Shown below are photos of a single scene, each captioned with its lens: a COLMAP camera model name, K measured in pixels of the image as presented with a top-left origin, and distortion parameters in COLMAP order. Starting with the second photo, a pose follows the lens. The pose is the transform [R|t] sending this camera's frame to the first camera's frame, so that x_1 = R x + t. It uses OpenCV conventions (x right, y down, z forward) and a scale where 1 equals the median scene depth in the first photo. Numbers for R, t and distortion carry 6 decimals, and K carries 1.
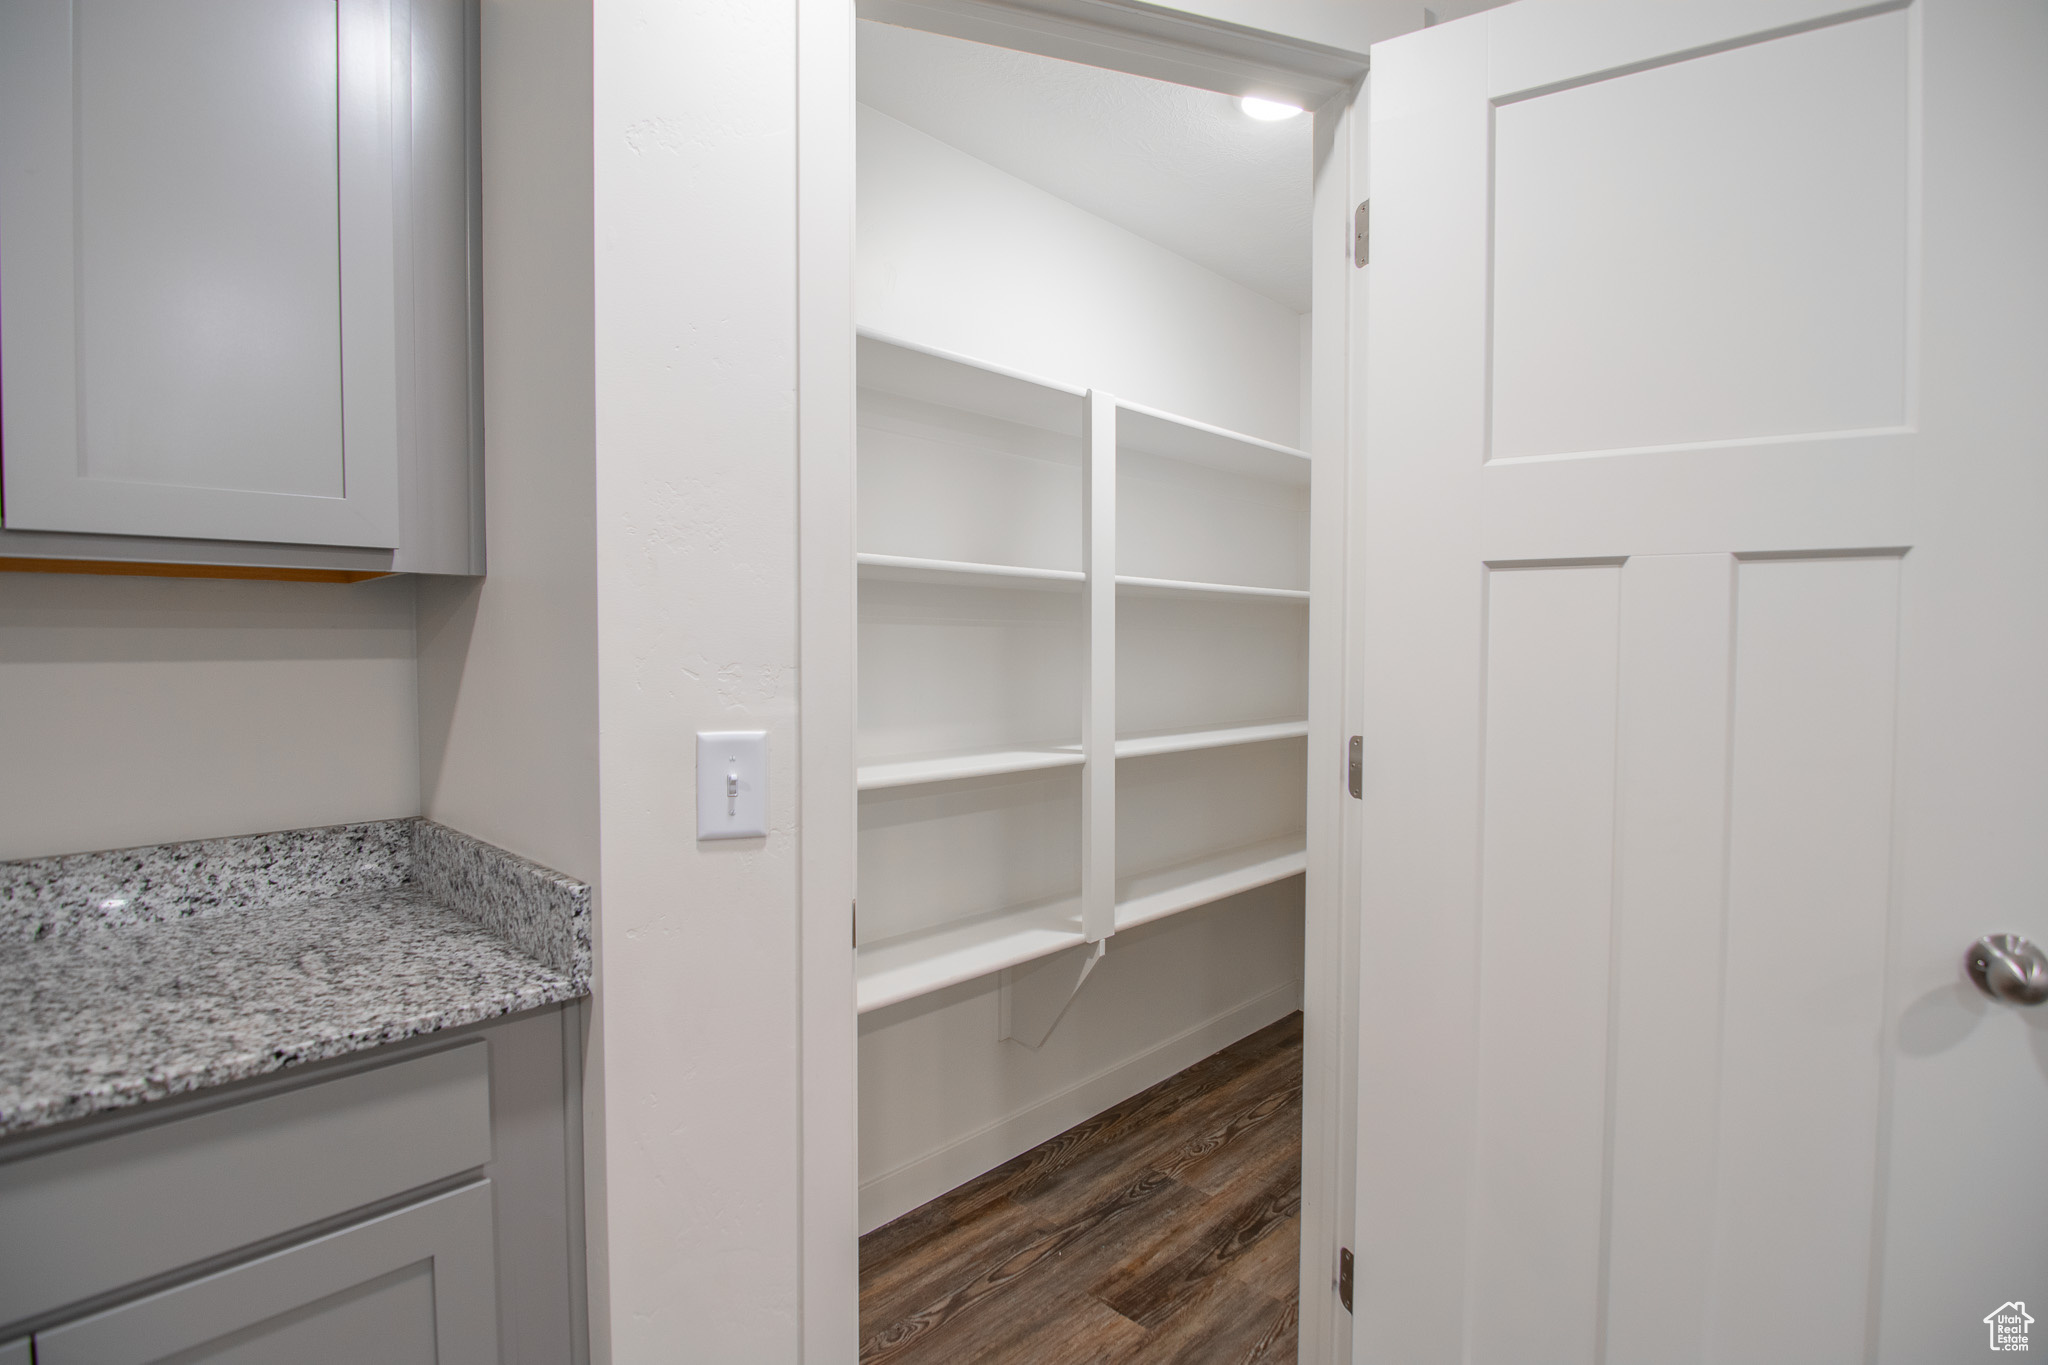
lens RADIAL K [[982.4, 0, 1015.2], [0, 982.4, 688.4], [0, 0, 1]] dist [-0.009486, -0.007308]
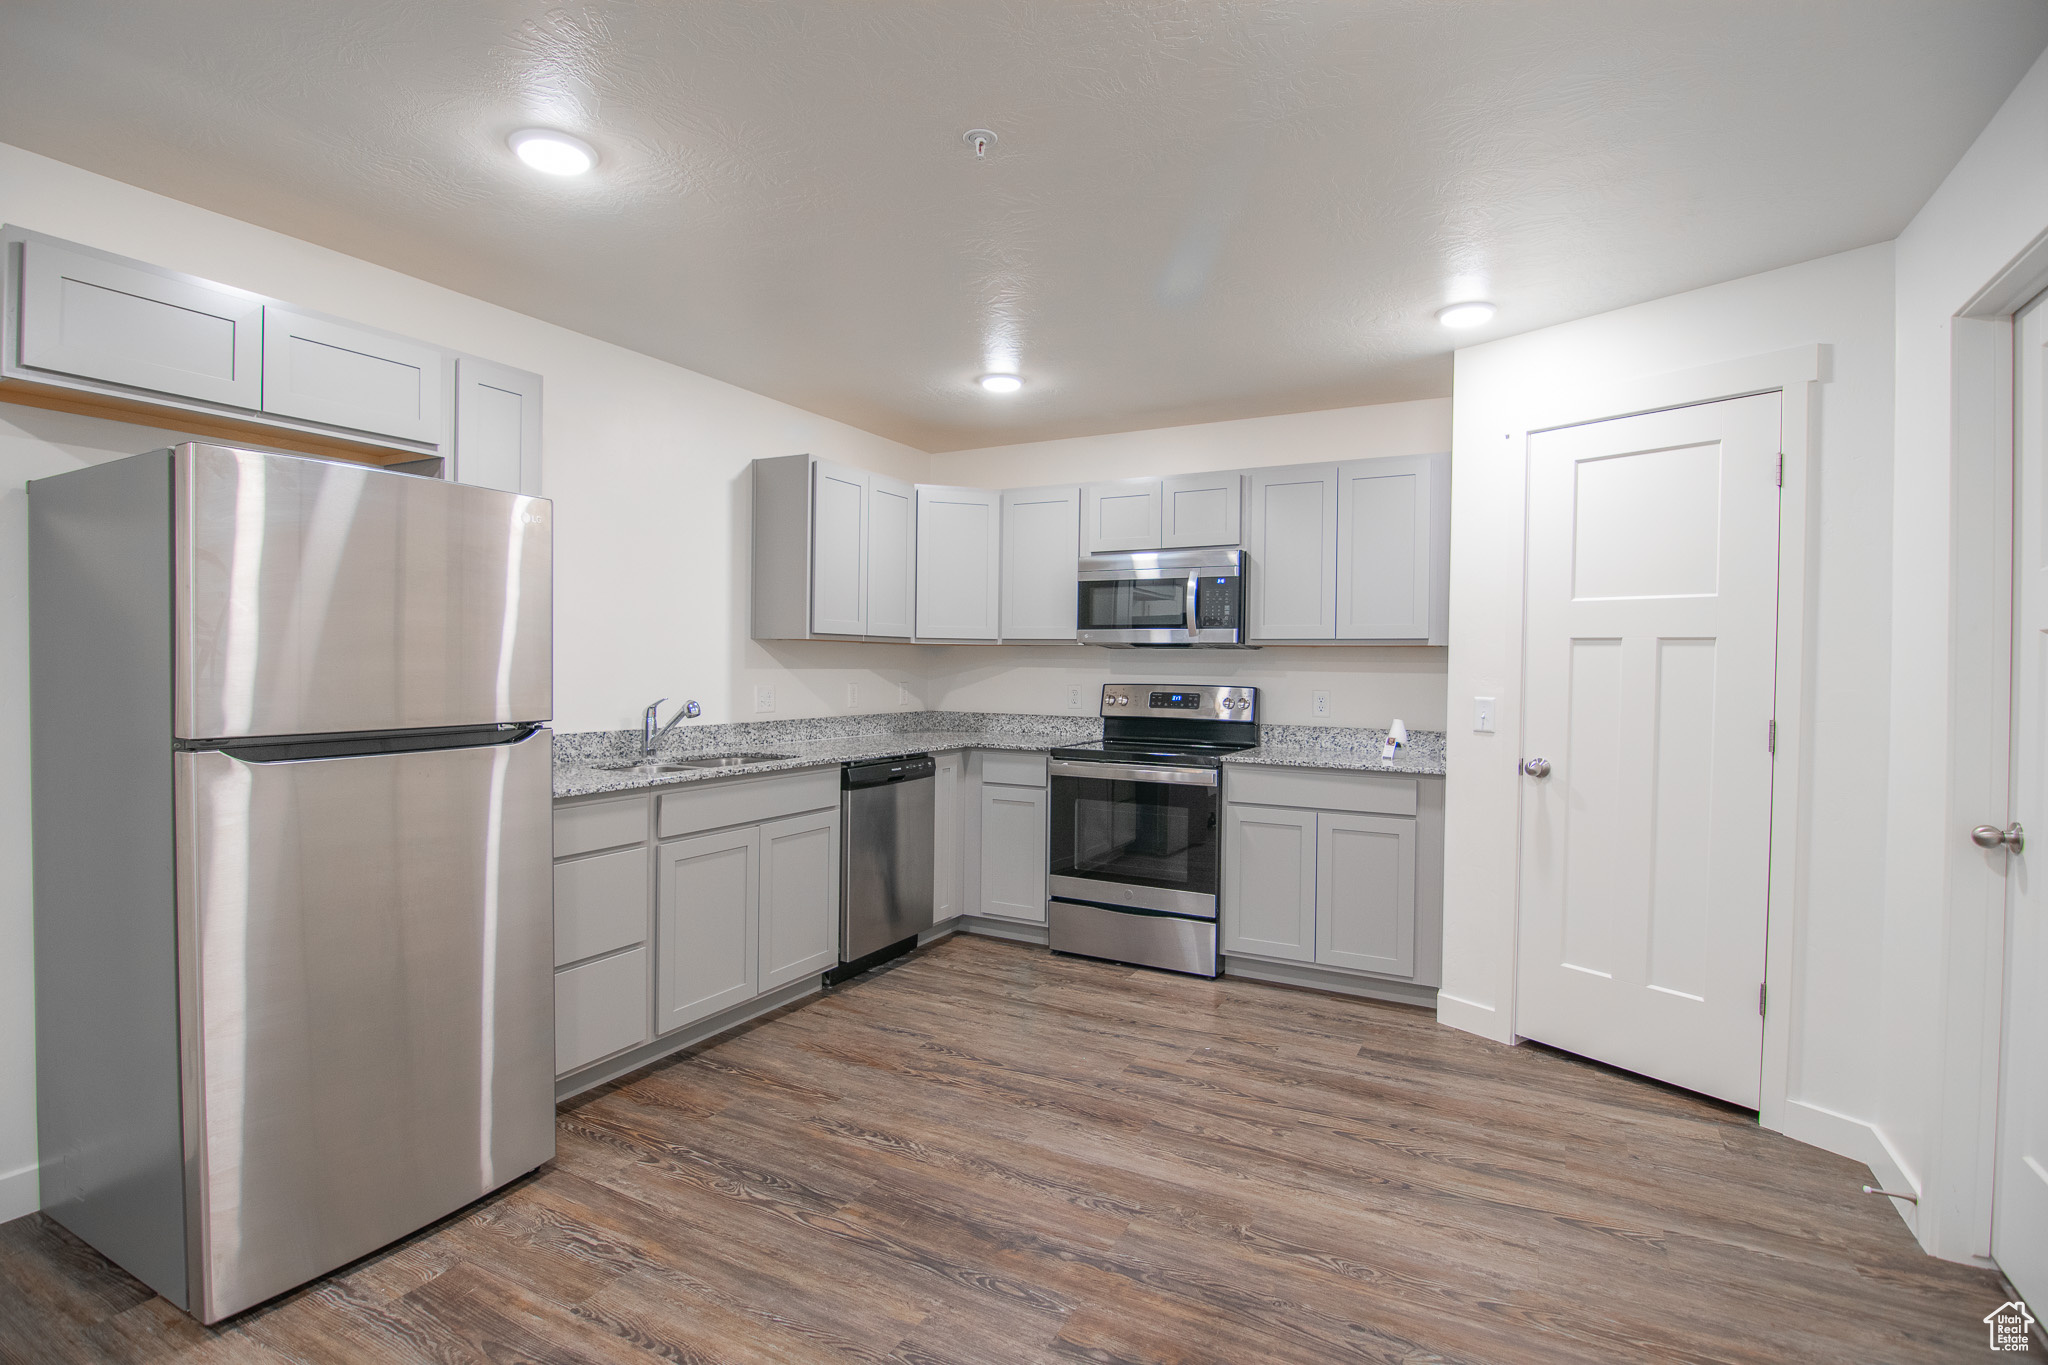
lens RADIAL K [[982.4, 0, 1051.9], [0, 982.4, 670.3], [0, 0, 1]] dist [-0.009486, -0.007308]
pose [[0.313751, 0.015378, -0.949381, 1.962174], [-0.061280, 0.998112, -0.004084, 0.048980], [0.947526, 0.059459, 0.314101, -1.131614]]
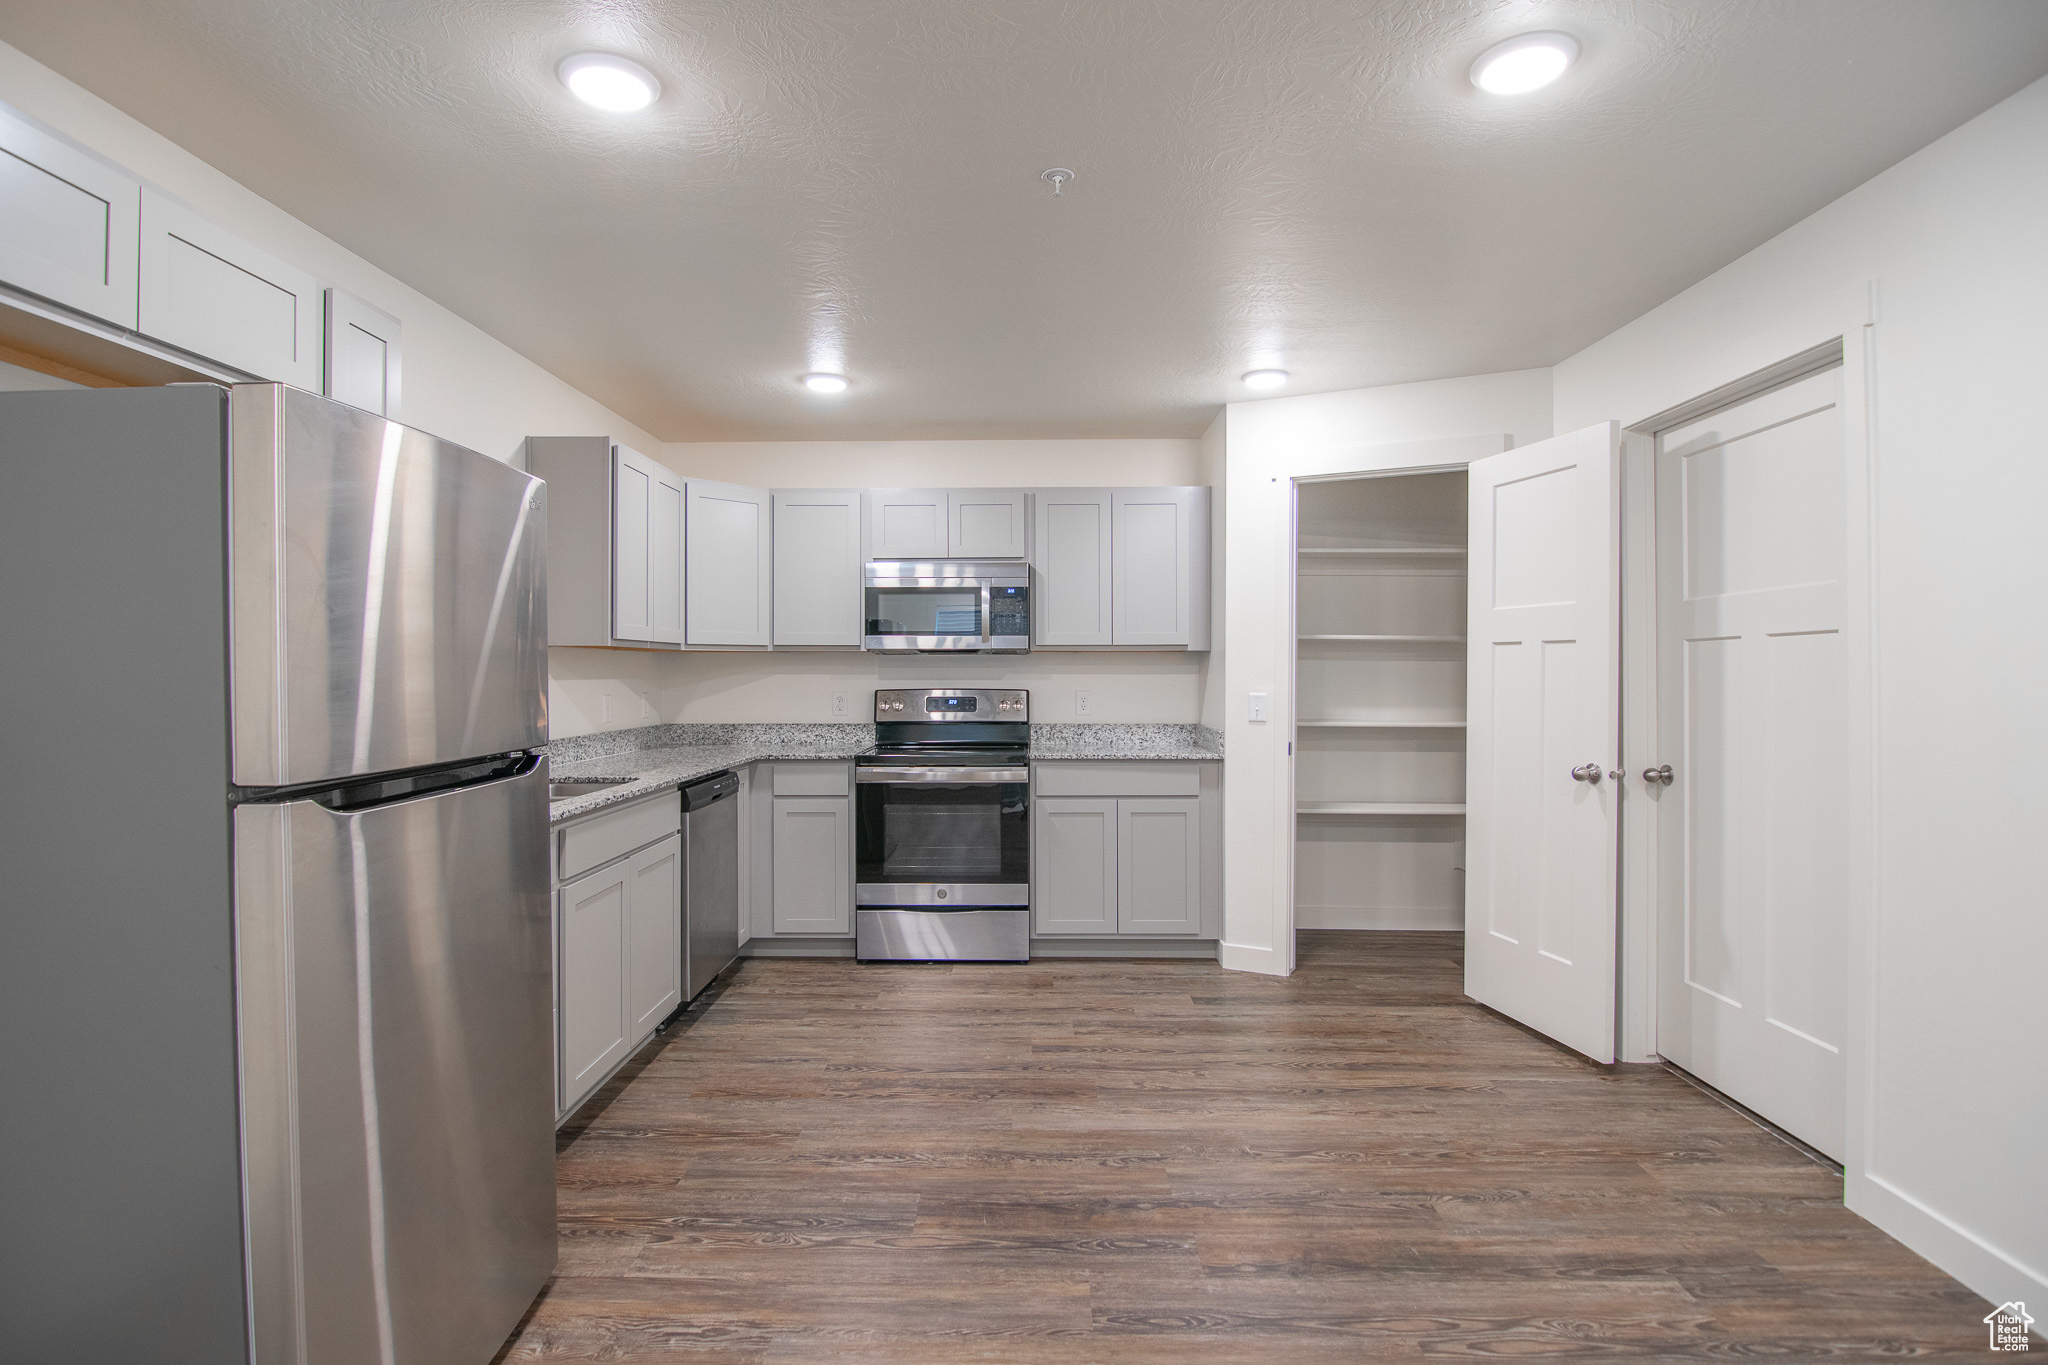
lens RADIAL K [[982.4, 0, 1049.0], [0, 982.4, 672.7], [0, 0, 1]] dist [-0.009486, -0.007308]
pose [[0.711718, 0.004948, -0.702448, 1.572491], [-0.037276, 0.998832, -0.030733, 0.097850], [0.701476, 0.048058, 0.711071, -1.979433]]
